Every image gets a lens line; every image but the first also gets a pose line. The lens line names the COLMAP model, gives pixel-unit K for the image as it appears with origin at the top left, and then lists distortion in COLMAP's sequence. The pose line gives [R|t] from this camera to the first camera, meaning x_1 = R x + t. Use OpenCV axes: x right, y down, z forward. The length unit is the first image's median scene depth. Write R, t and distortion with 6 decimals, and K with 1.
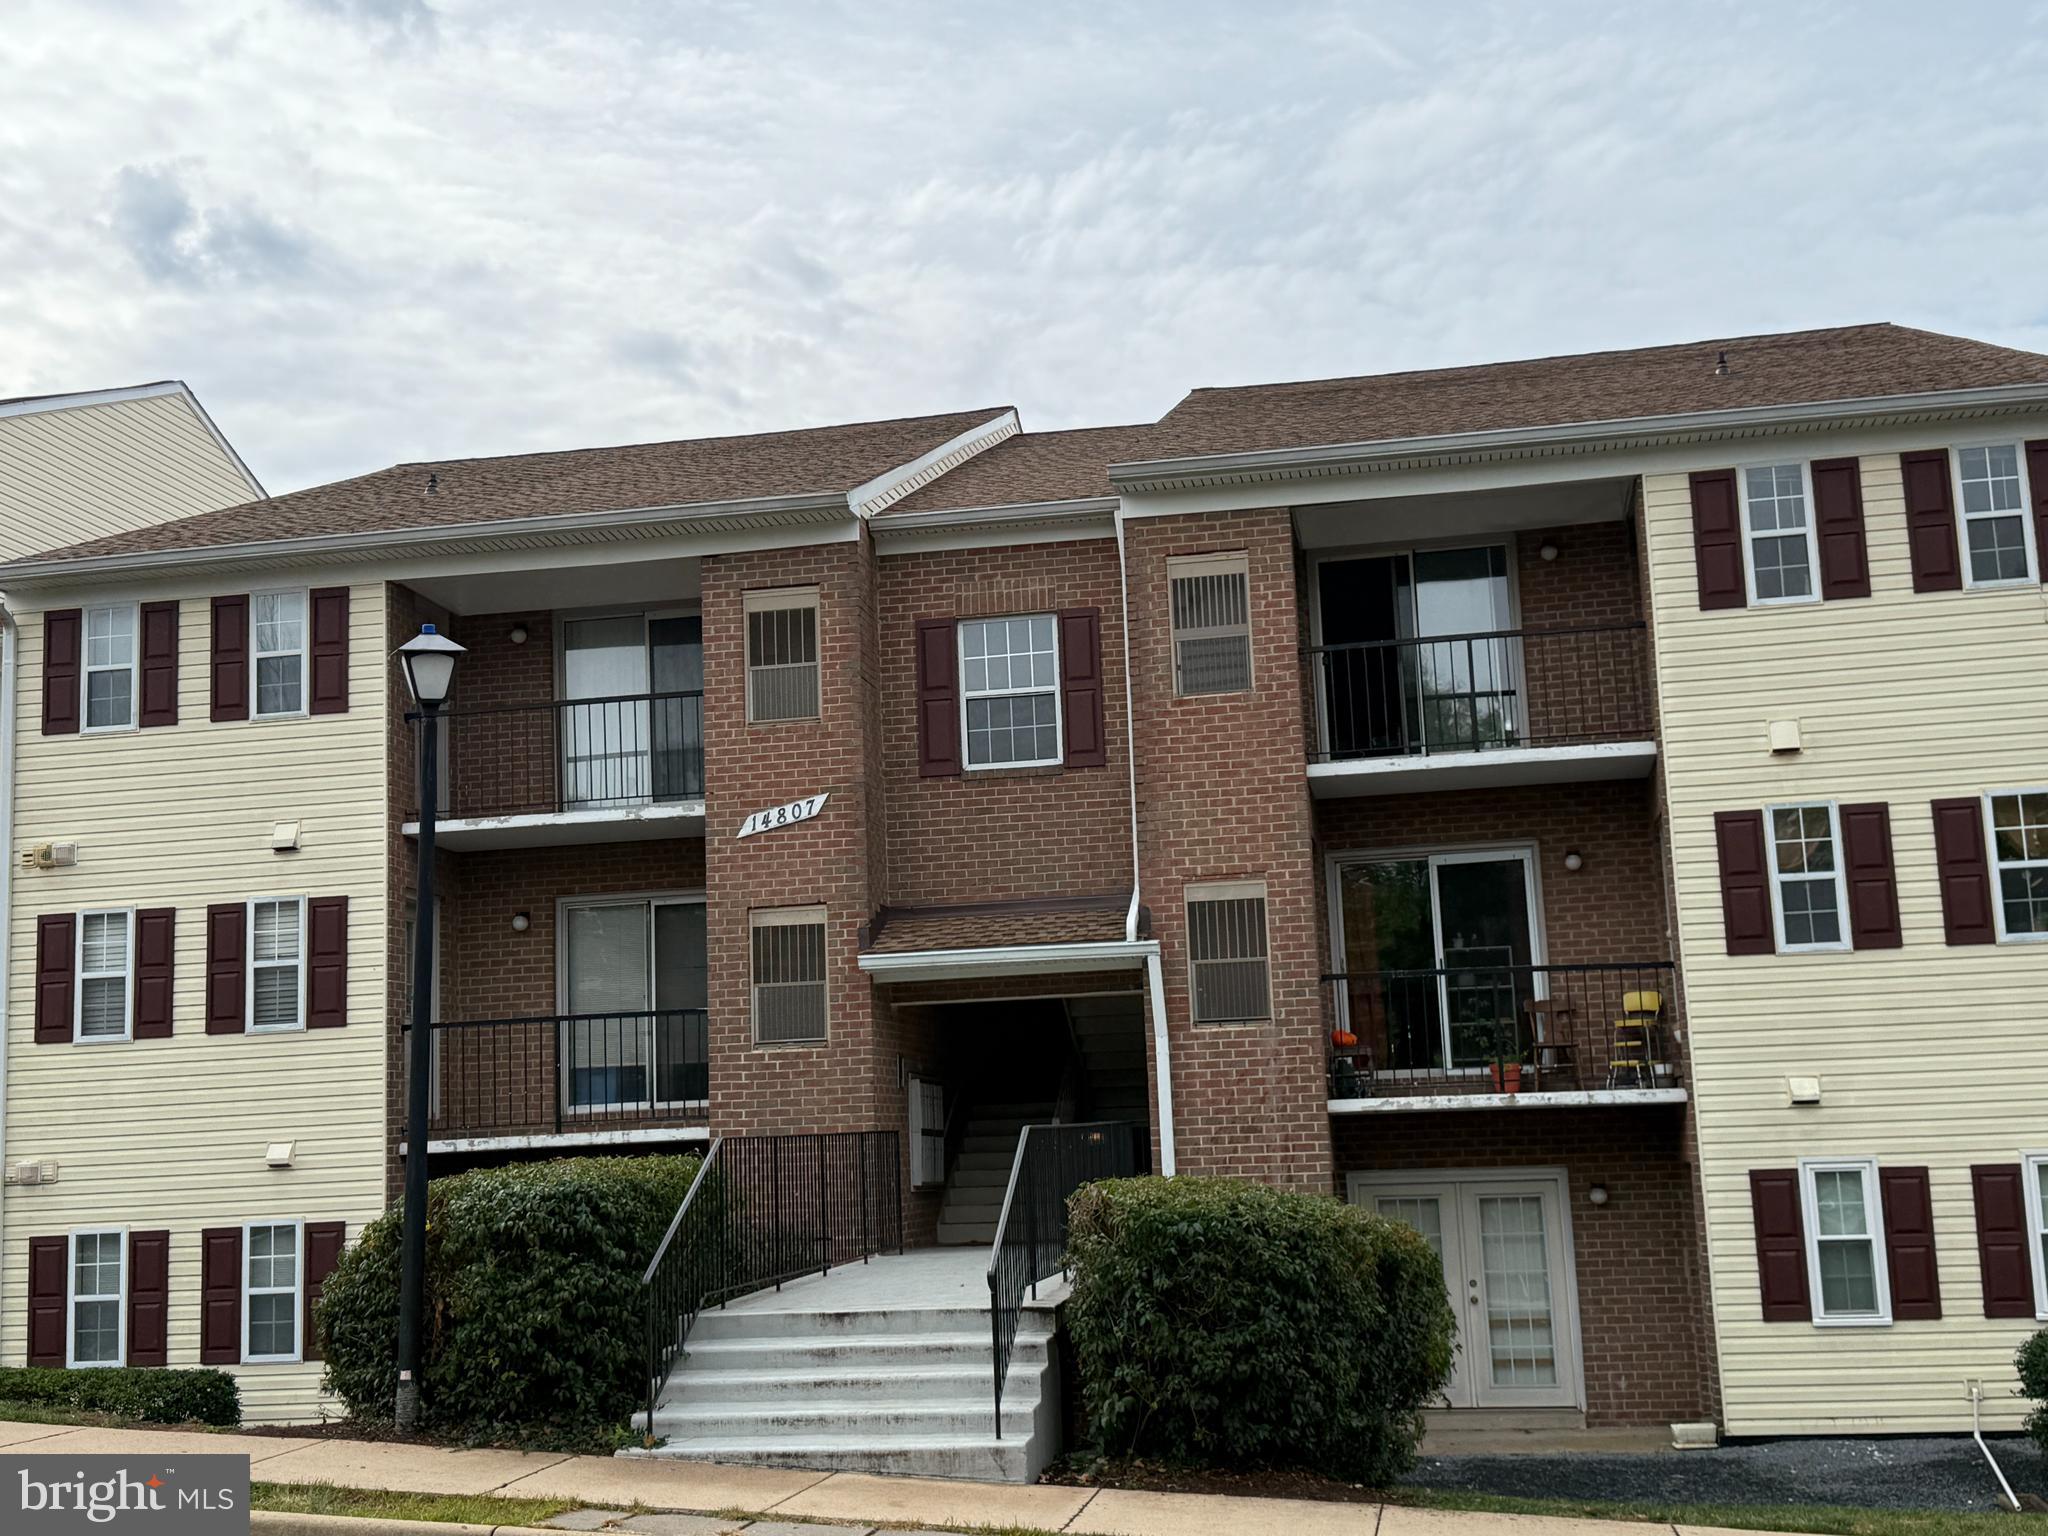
lens RADIAL K [[2446.4, 0, 1028.2], [0, 2446.4, 771.9], [0, 0, 1]] dist [0.125696, 0.000000]
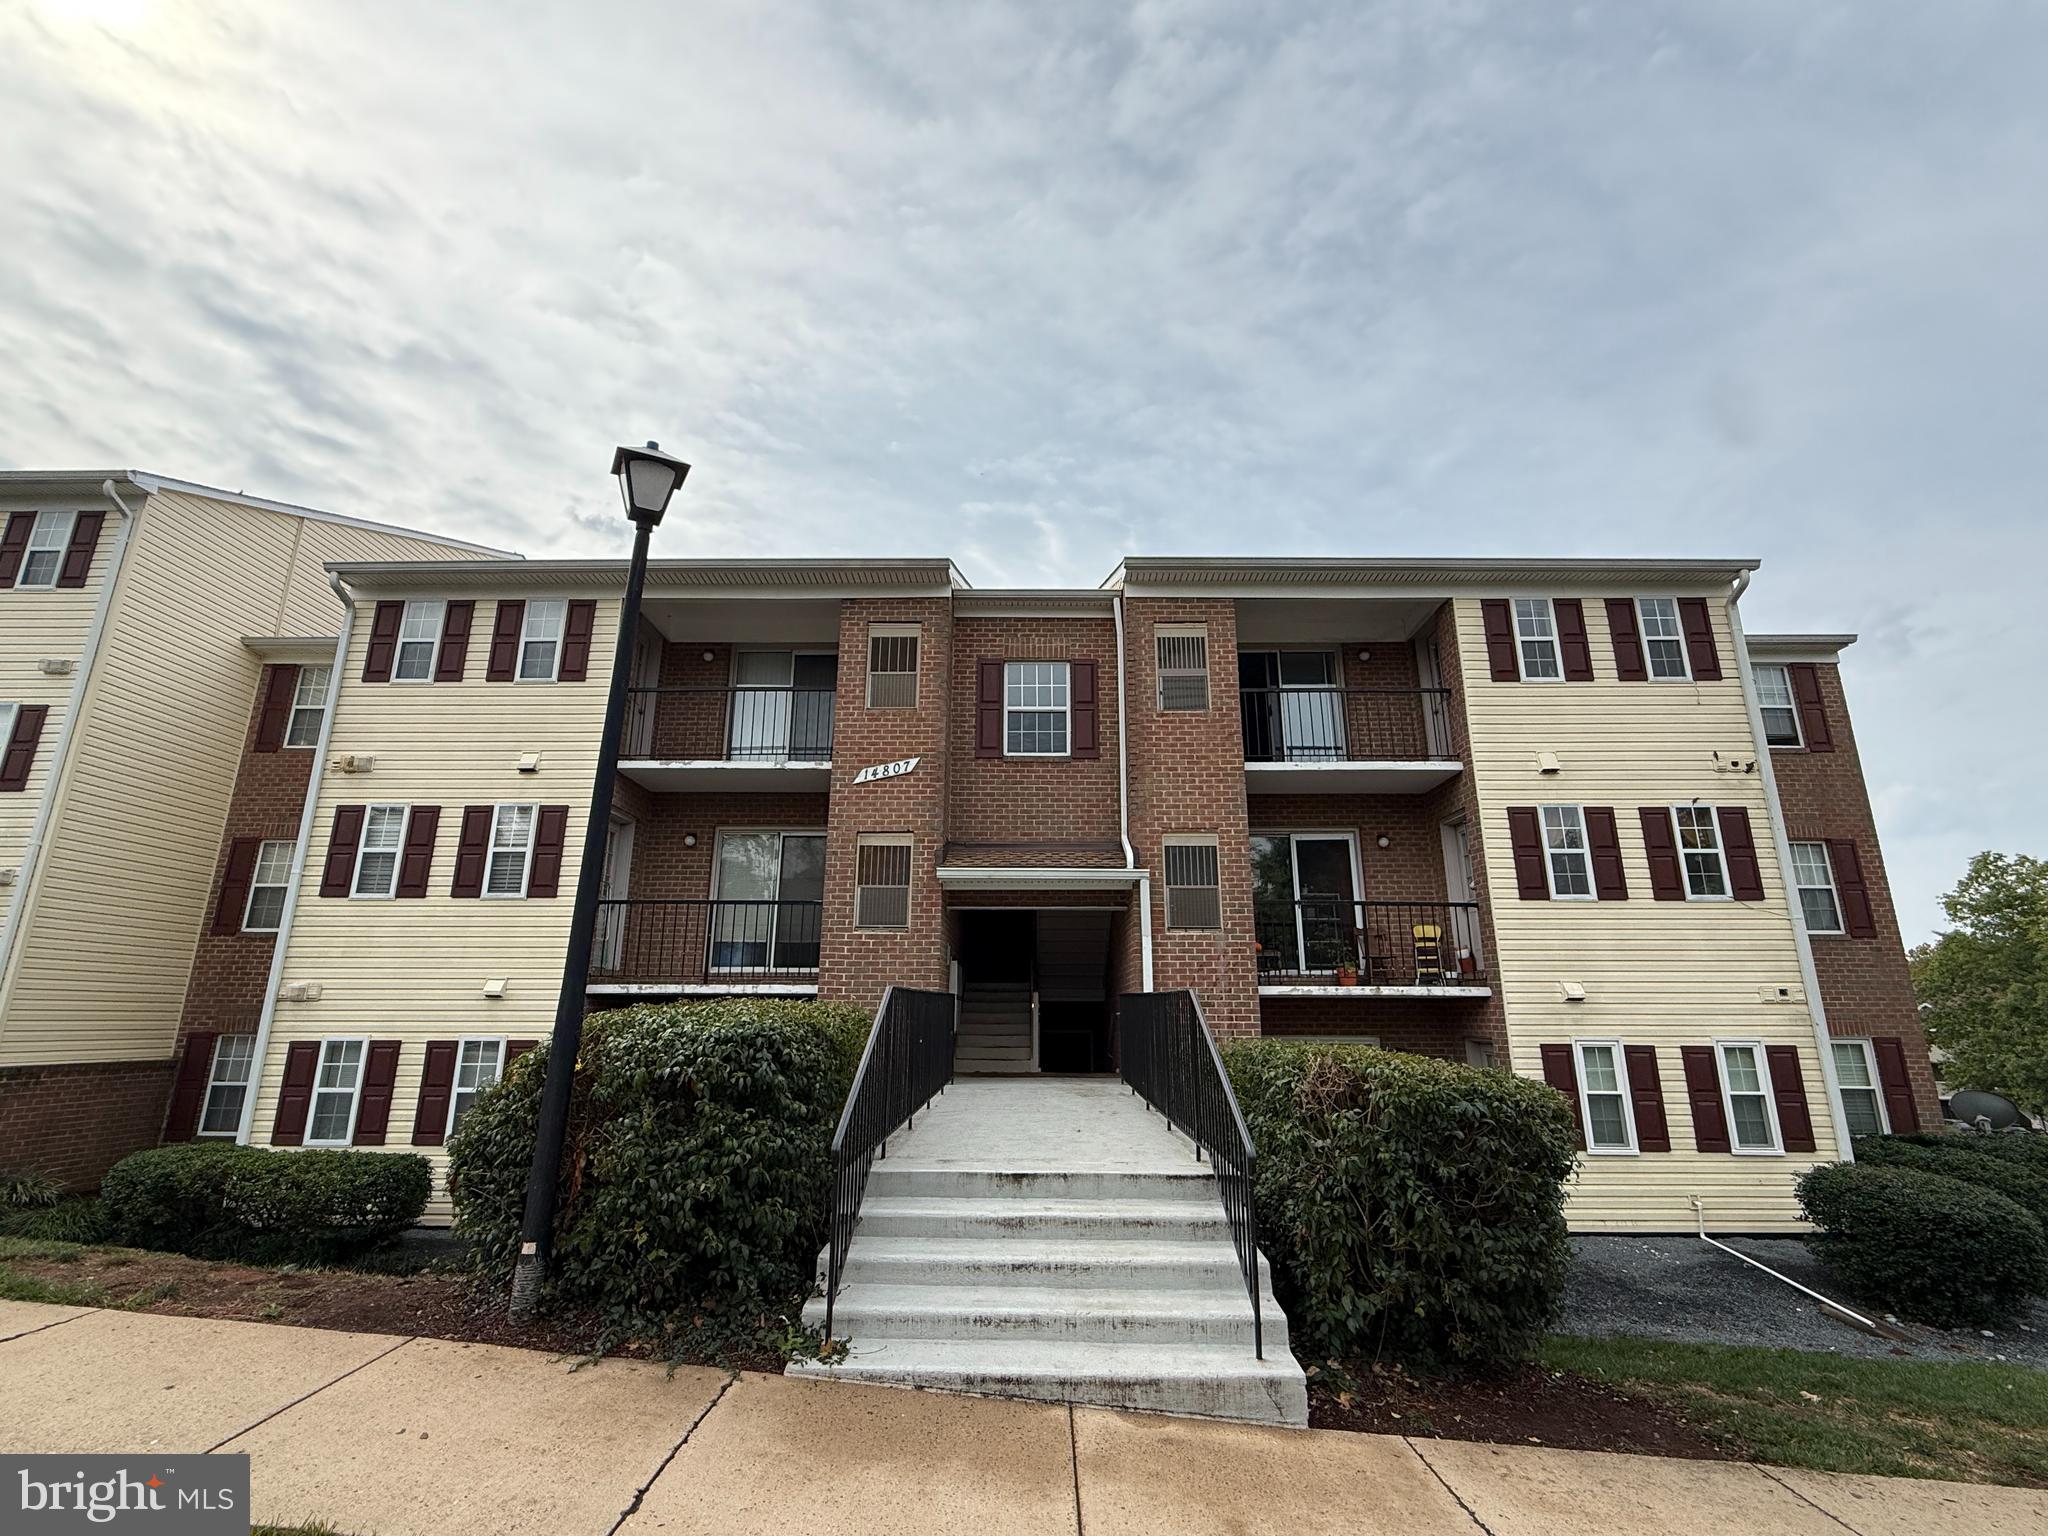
lens RADIAL K [[911.4, 0, 1023.1], [0, 911.4, 775.7], [0, 0, 1]] dist [0.002534, 0.002477]
pose [[0.985147, 0.082971, 0.150336, -0.105314], [-0.066700, 0.991666, -0.110221, 0.077743], [-0.158228, 0.098557, 0.982472, 0.472080]]
